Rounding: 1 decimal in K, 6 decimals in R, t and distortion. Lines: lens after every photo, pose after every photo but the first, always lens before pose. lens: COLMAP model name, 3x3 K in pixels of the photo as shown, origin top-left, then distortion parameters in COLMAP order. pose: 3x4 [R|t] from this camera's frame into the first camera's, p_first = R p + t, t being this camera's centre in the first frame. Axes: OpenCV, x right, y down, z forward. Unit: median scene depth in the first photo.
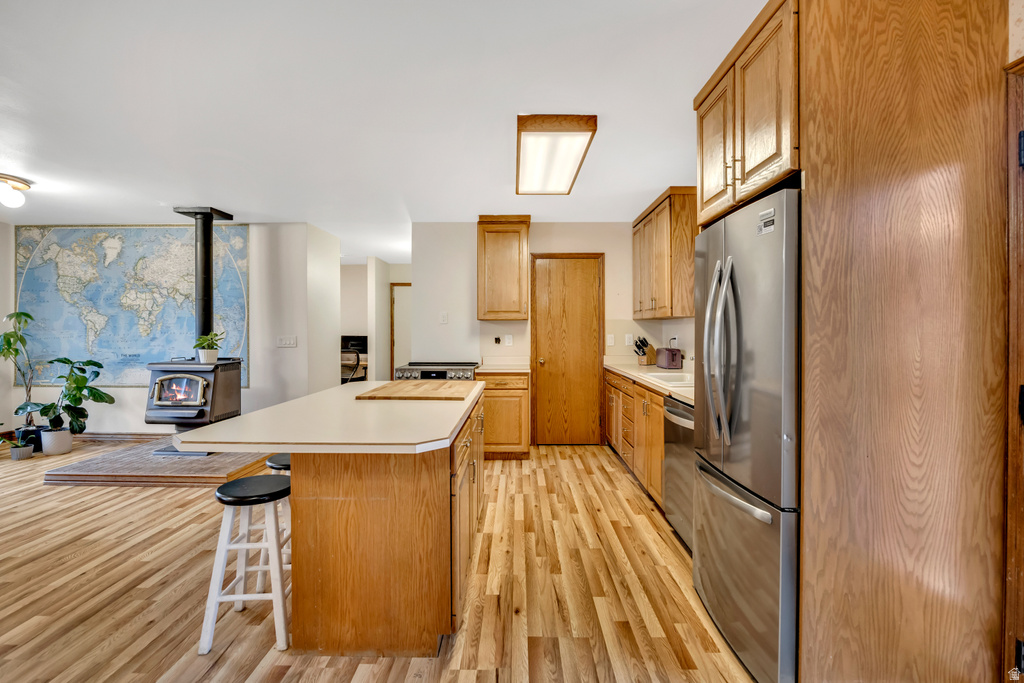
lens RADIAL K [[472.5, 0, 514.6], [0, 472.5, 331.3], [0, 0, 1]] dist [-0.015753, 0.000004]
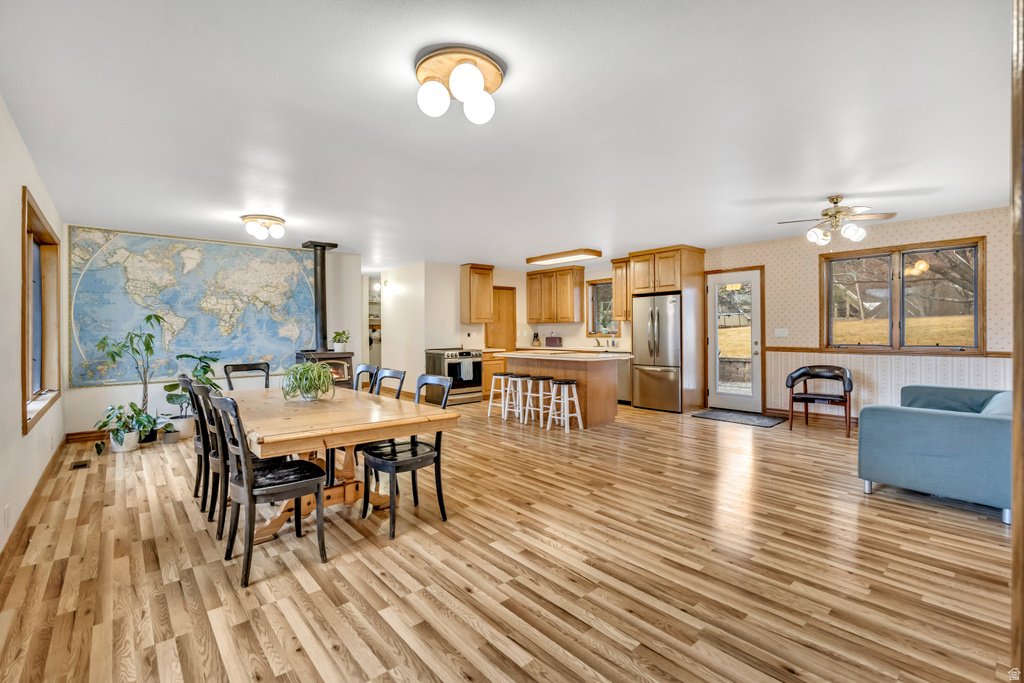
lens RADIAL K [[452.3, 0, 514.3], [0, 452.3, 322.6], [0, 0, 1]] dist [-0.014985, 0.000077]
pose [[0.745829, 0.003636, 0.666127, -1.012505], [0.010630, 0.999793, -0.017359, 0.005147], [-0.666052, 0.020028, 0.745636, -0.337796]]
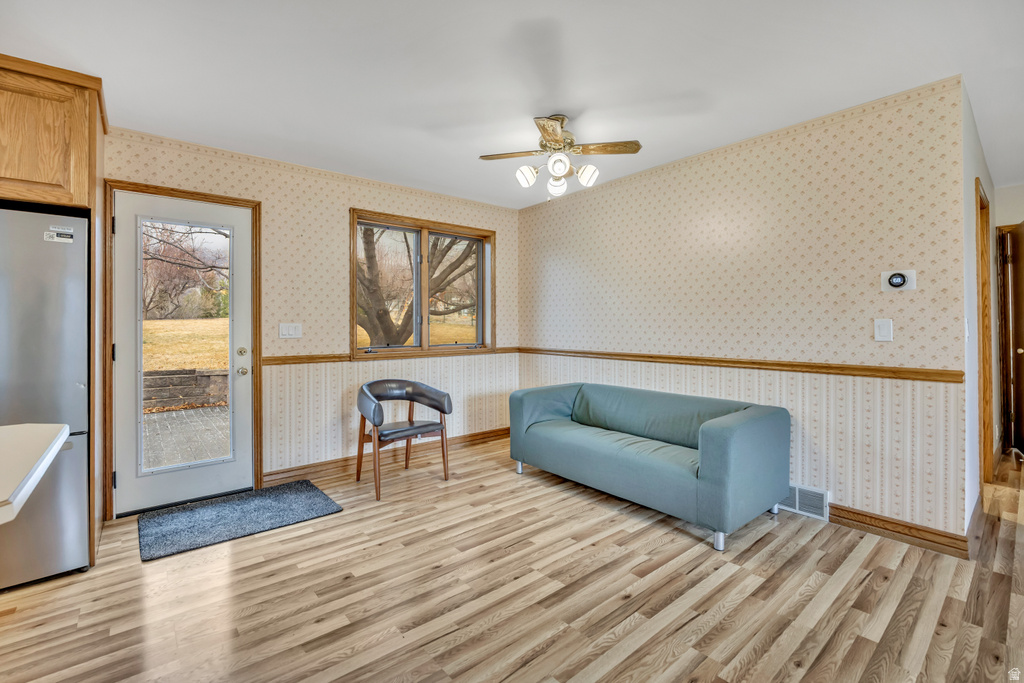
lens RADIAL K [[452.3, 0, 514.3], [0, 452.3, 322.6], [0, 0, 1]] dist [-0.014985, 0.000077]
pose [[-0.654198, 0.015355, 0.756168, -0.412876], [0.010806, 0.999882, -0.010955, 0.017970], [-0.756246, 0.001004, -0.654286, 0.264376]]
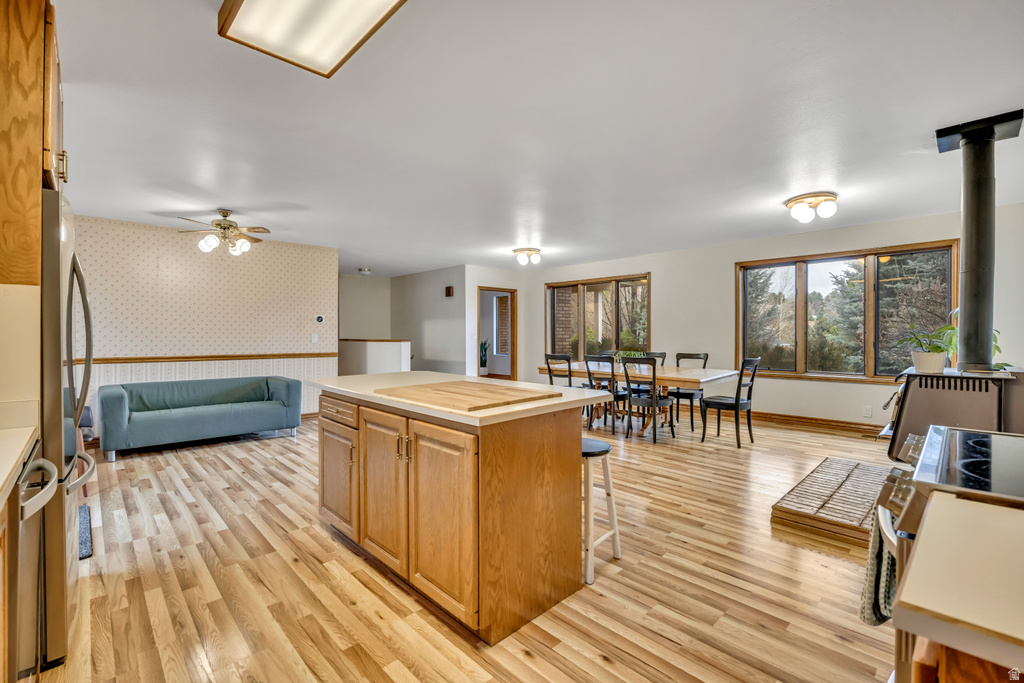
lens RADIAL K [[441.7, 0, 512.0], [0, 441.7, 341.5], [0, 0, 1]] dist [-0.010290, 0.000062]
pose [[-0.711685, 0.015067, -0.702337, 0.158061], [0.001157, 0.999794, 0.020276, 0.009910], [0.702498, 0.013618, -0.711556, 0.883125]]
